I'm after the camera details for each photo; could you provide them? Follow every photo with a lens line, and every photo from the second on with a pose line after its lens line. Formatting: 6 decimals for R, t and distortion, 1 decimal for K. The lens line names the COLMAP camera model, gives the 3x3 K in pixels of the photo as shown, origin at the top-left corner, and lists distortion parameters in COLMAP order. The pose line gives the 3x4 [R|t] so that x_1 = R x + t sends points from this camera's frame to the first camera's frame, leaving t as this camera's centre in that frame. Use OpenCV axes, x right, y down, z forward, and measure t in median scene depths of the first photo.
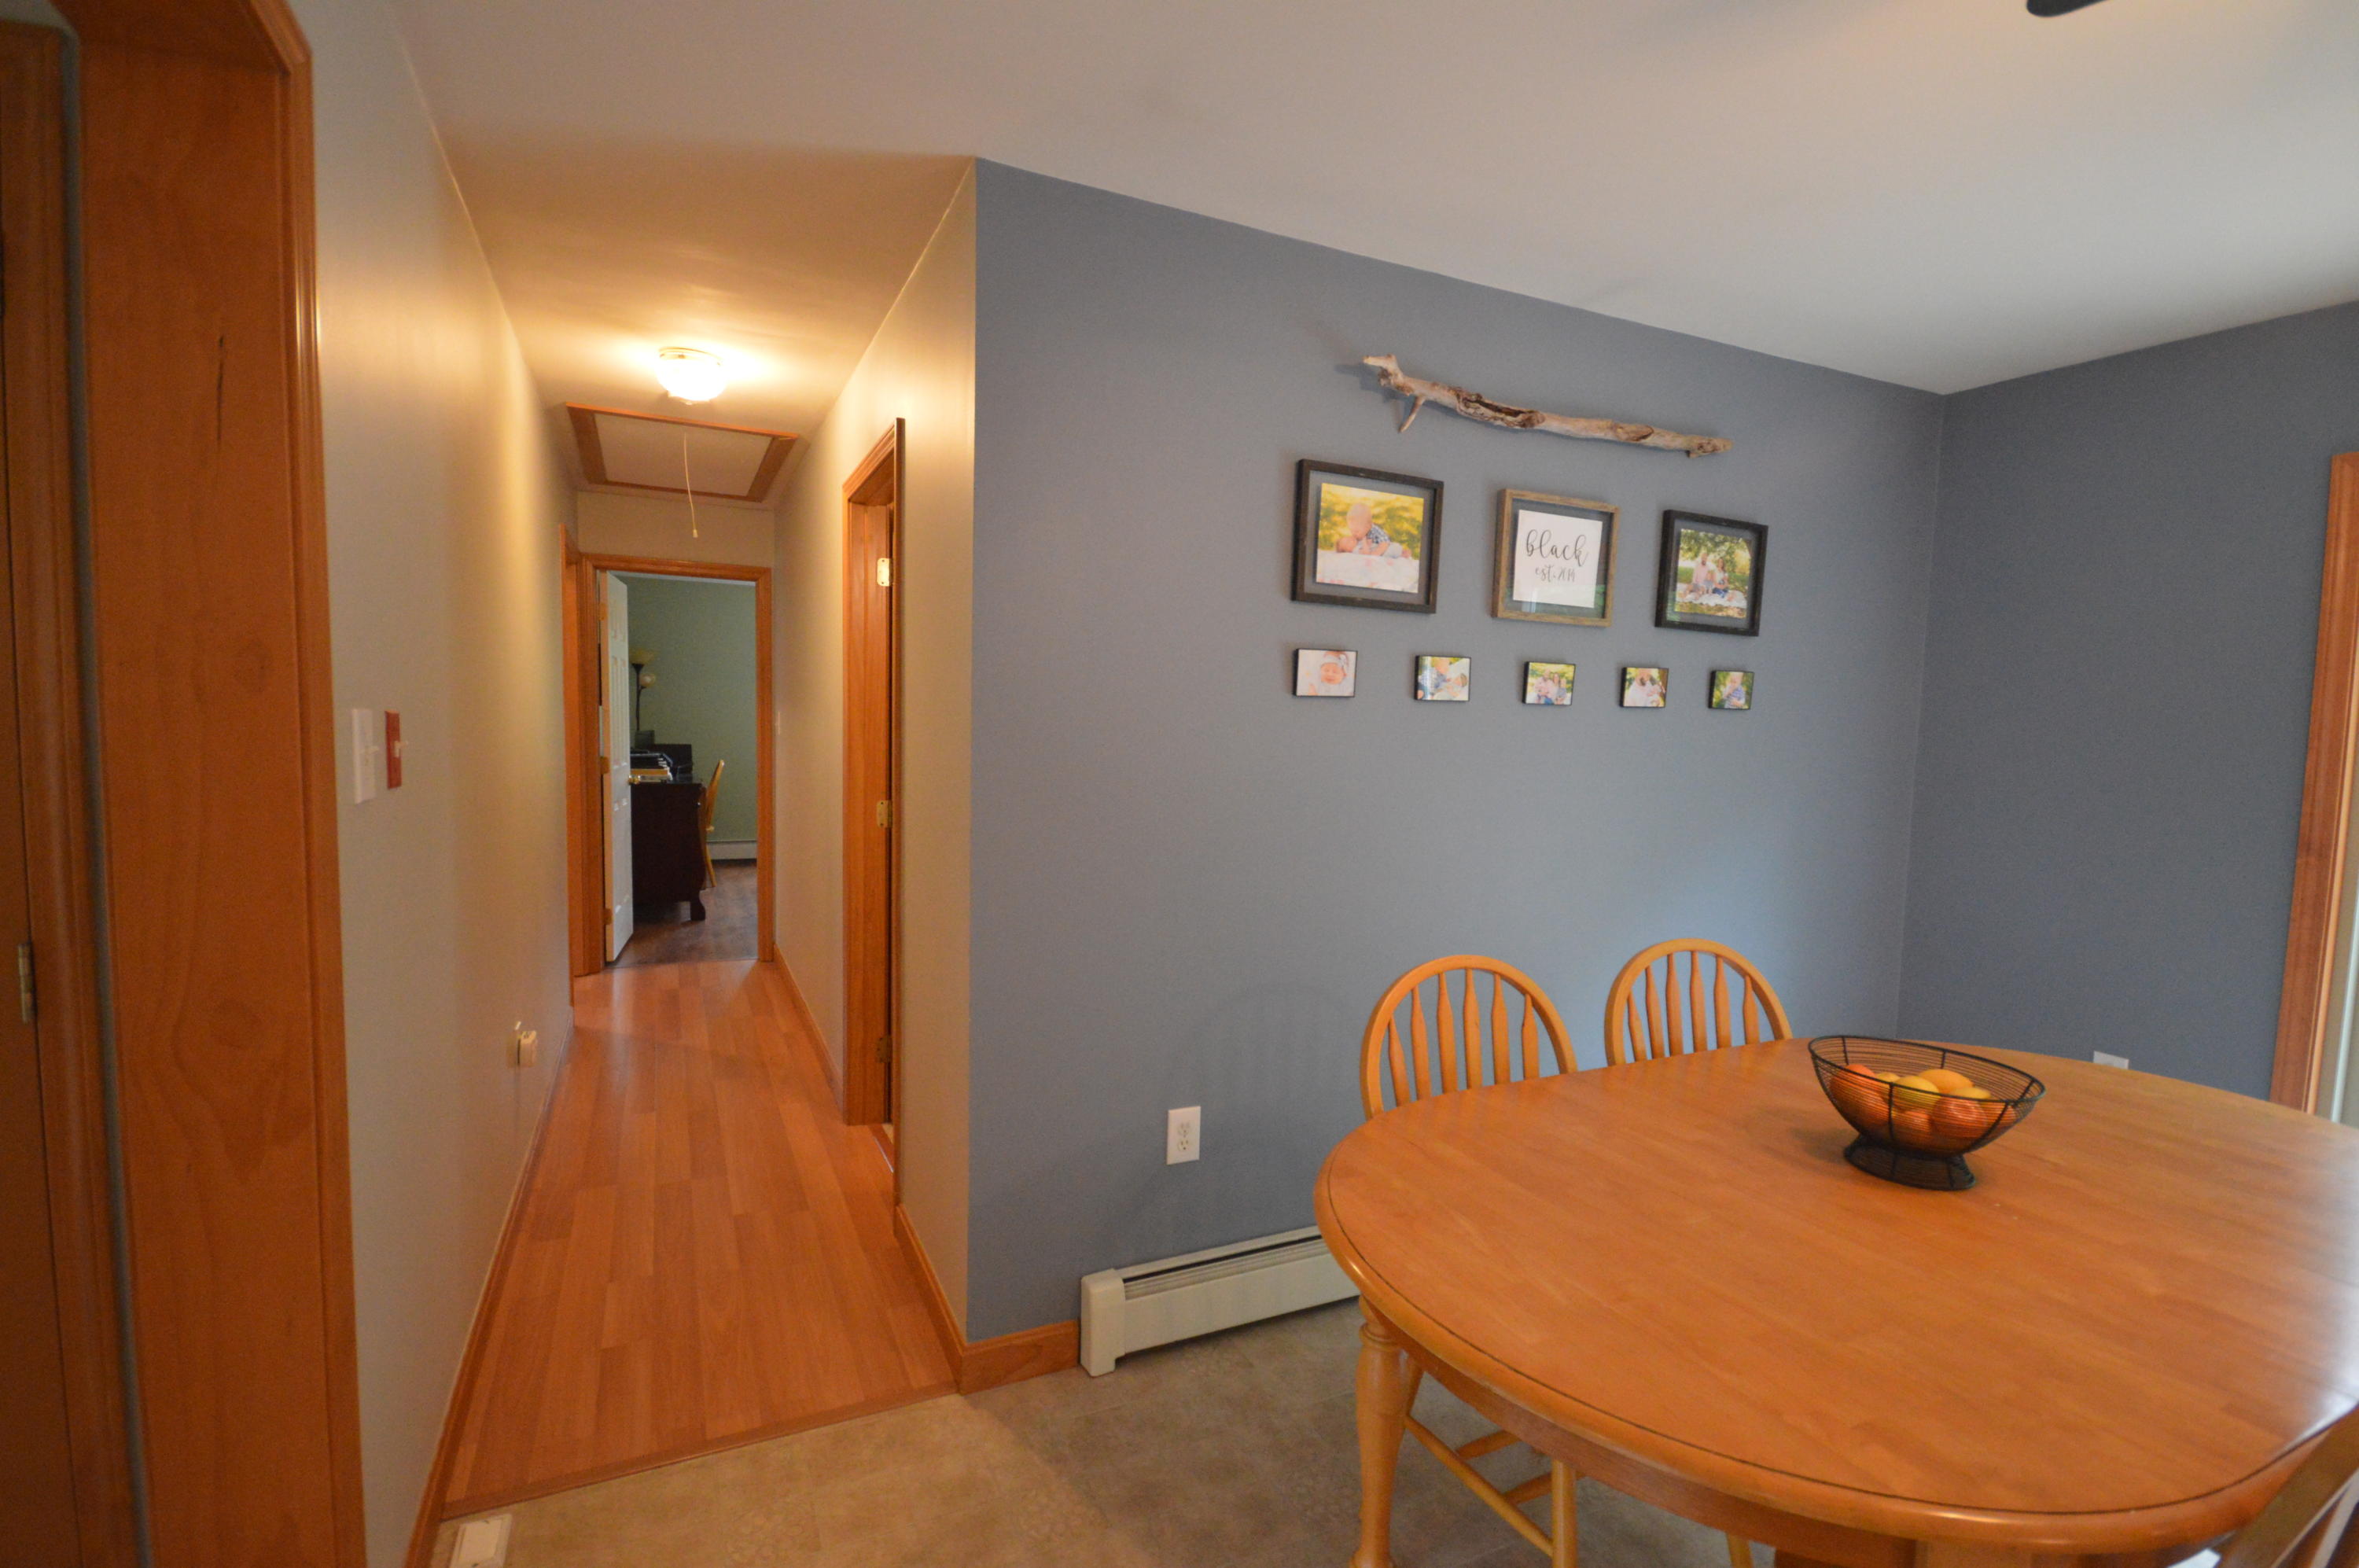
lens RADIAL K [[1080.4, 0, 1175.1], [0, 1080.4, 795.9], [0, 0, 1]] dist [0.003089, 0.000296]
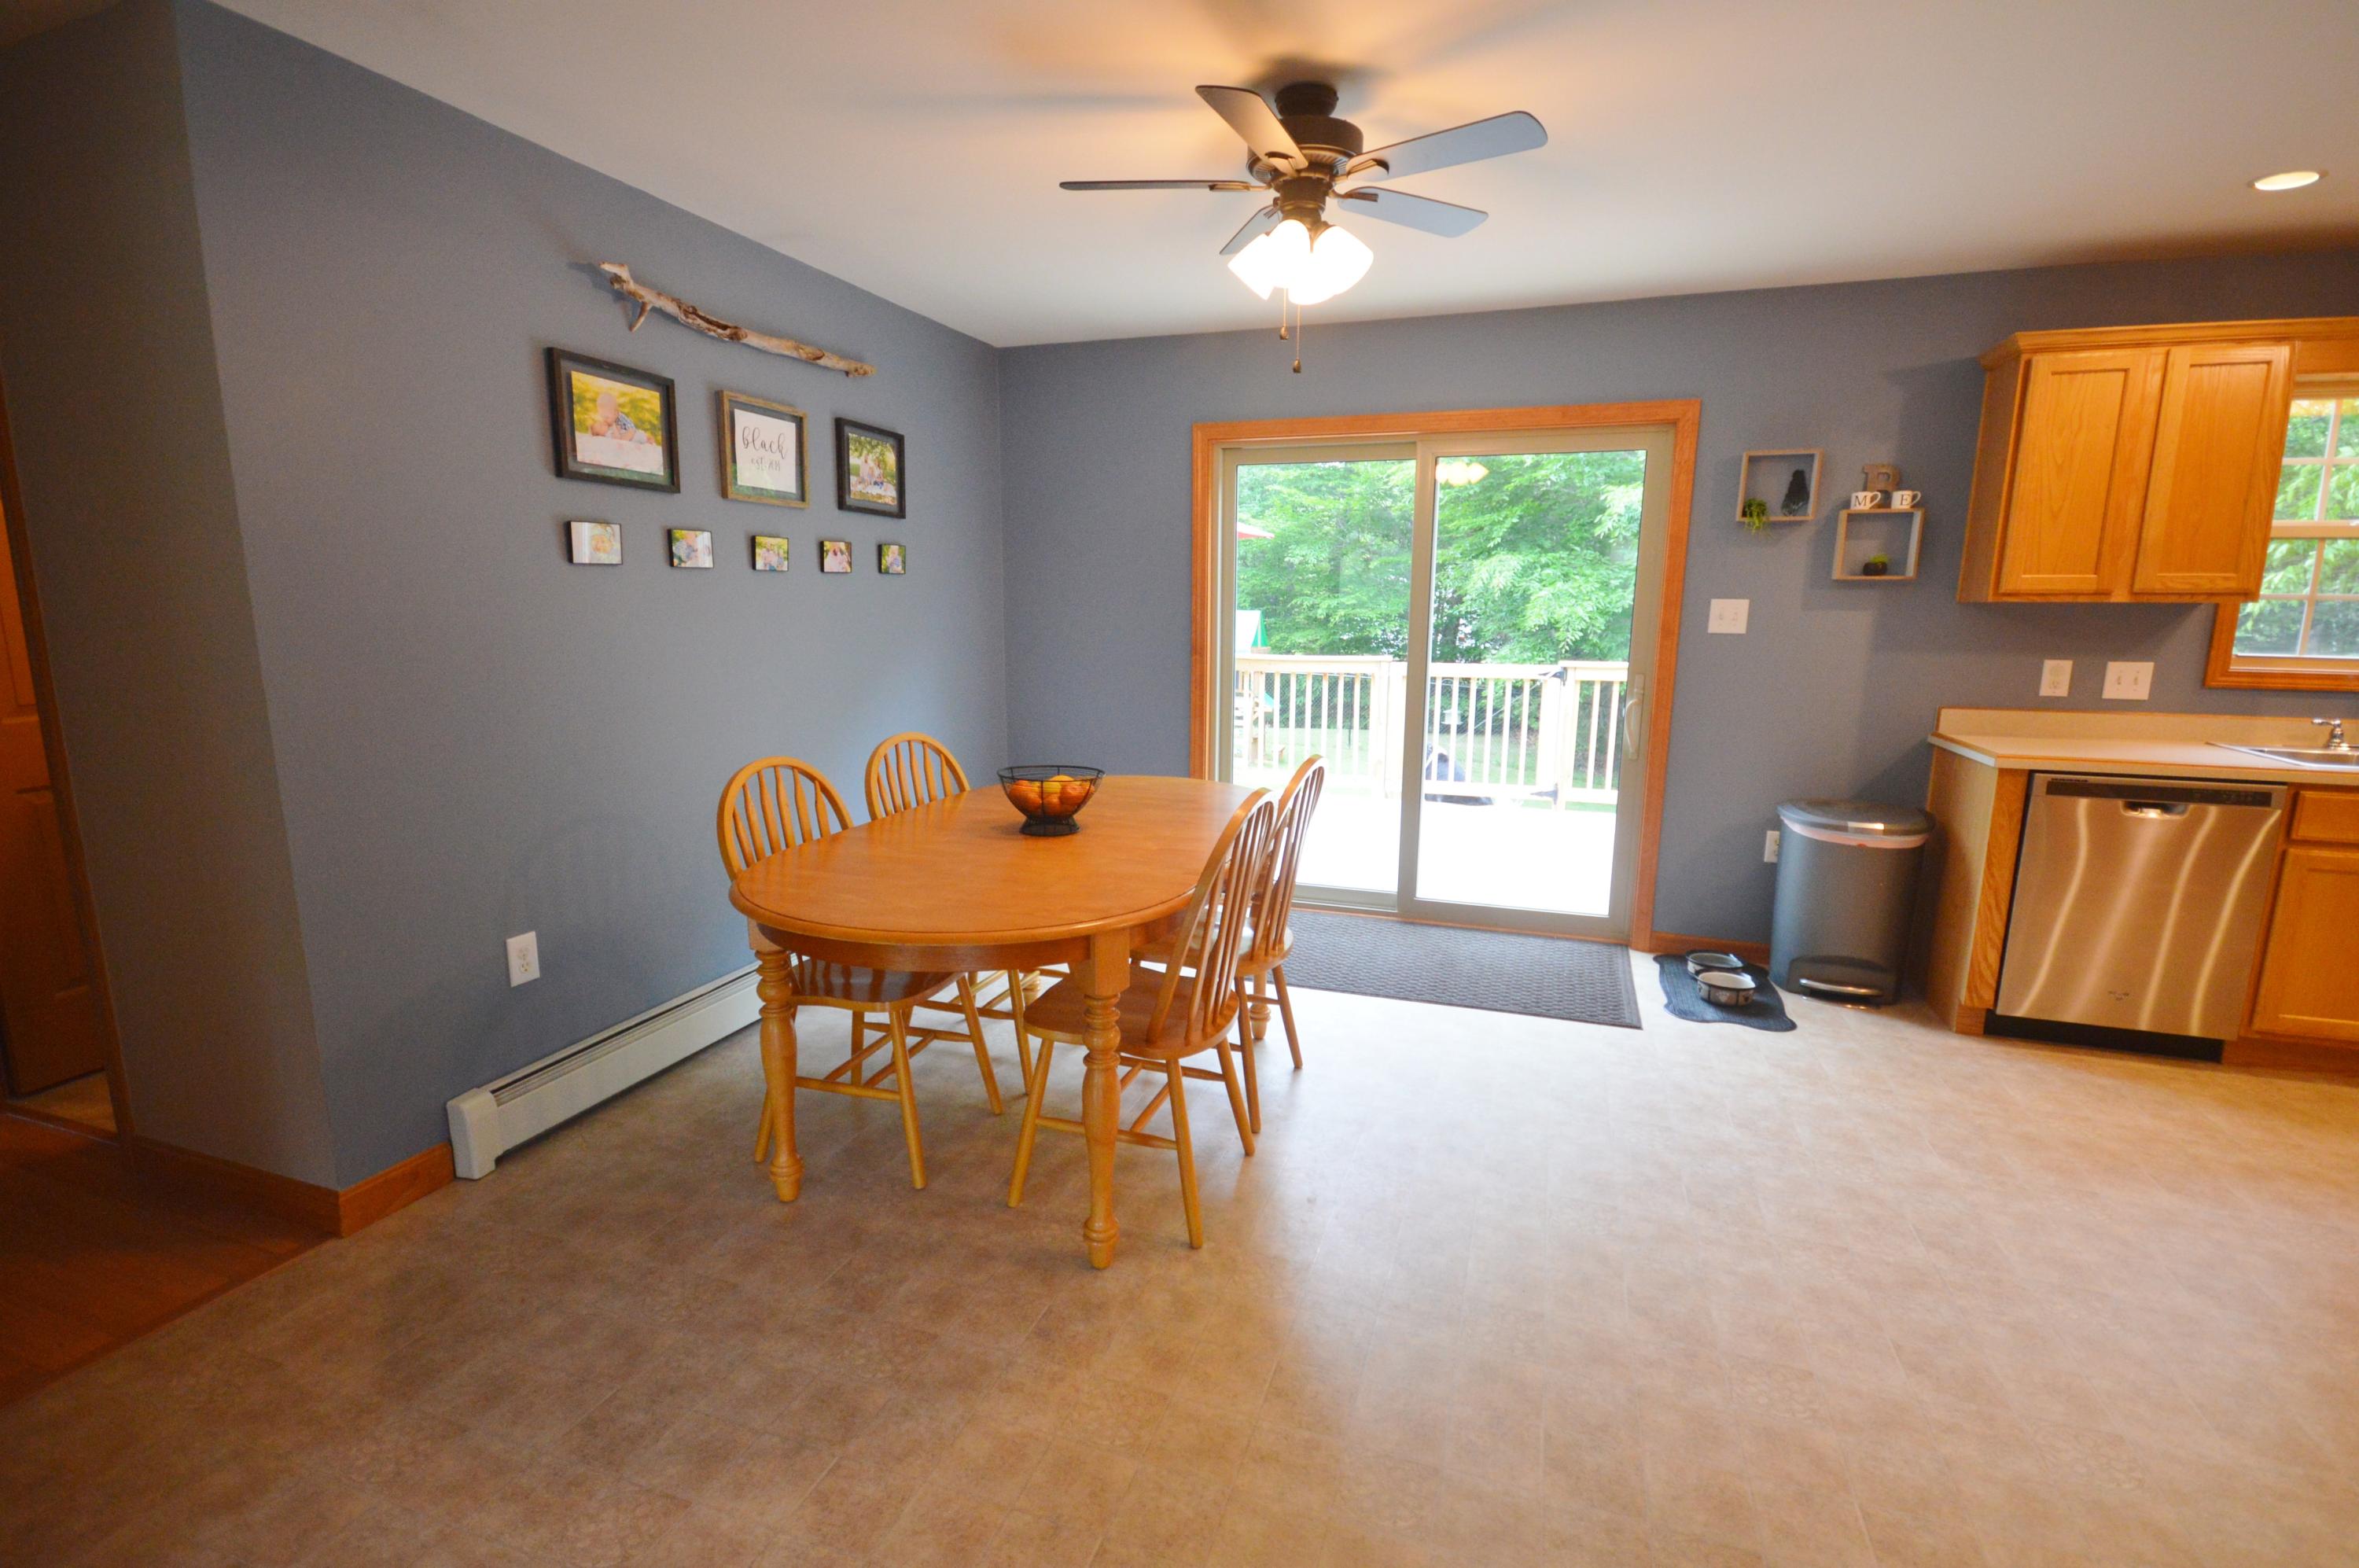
lens RADIAL K [[1080.4, 0, 1175.1], [0, 1080.4, 795.9], [0, 0, 1]] dist [0.003089, 0.000296]
pose [[0.702278, -0.148116, 0.696324, -0.258698], [0.061861, 0.987114, 0.147580, 0.019179], [-0.709210, -0.060567, 0.702391, -0.251524]]
